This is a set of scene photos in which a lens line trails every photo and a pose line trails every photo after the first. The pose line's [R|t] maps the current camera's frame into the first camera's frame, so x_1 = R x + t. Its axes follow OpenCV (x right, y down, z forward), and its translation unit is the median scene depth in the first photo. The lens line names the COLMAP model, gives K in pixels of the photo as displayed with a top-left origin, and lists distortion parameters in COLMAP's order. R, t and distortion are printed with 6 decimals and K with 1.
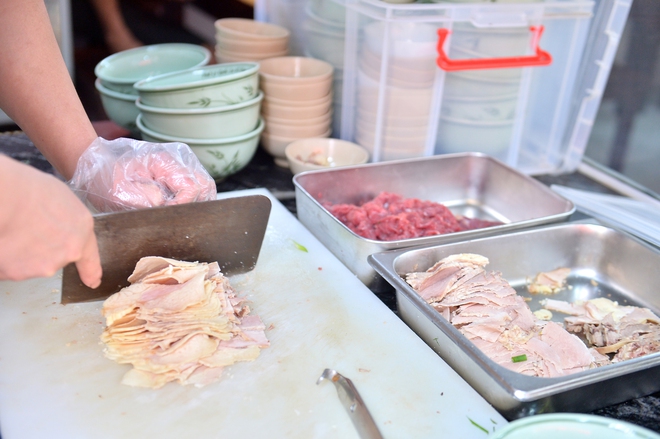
lens RADIAL K [[908.1, 0, 330.0], [0, 908.1, 219.5], [0, 0, 1]] dist [0.021646, 0.027560]
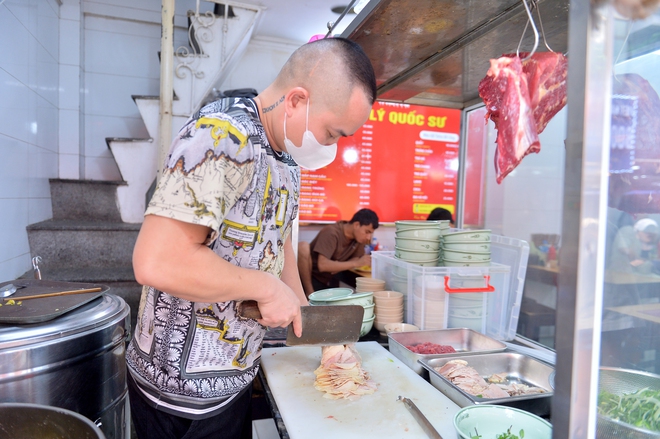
lens RADIAL K [[446.4, 0, 330.0], [0, 446.4, 219.5], [0, 0, 1]] dist [-0.010478, -0.000455]
pose [[0.985441, -0.037937, -0.165731, 0.017242], [-0.027478, 0.926434, -0.375453, 0.113120], [0.167782, 0.374541, 0.911904, -0.229219]]
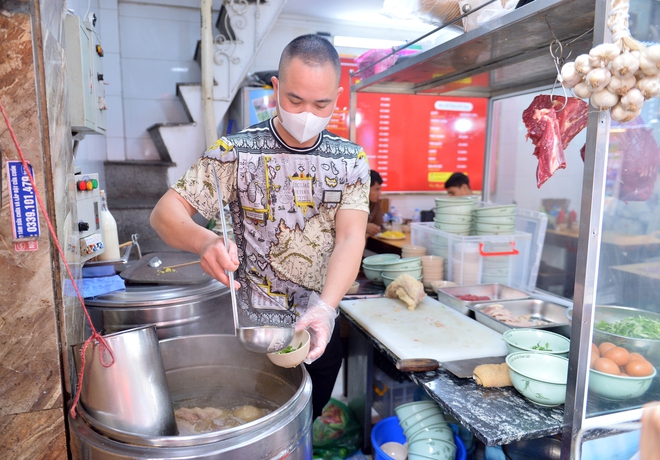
lens RADIAL K [[467.7, 0, 313.5], [0, 467.7, 229.3], [0, 0, 1]] dist [-0.004499, -0.003186]
pose [[0.980674, -0.043288, -0.190801, -0.131980], [-0.012339, 0.959591, -0.281128, 0.203627], [0.195261, 0.278049, 0.940512, -0.644284]]
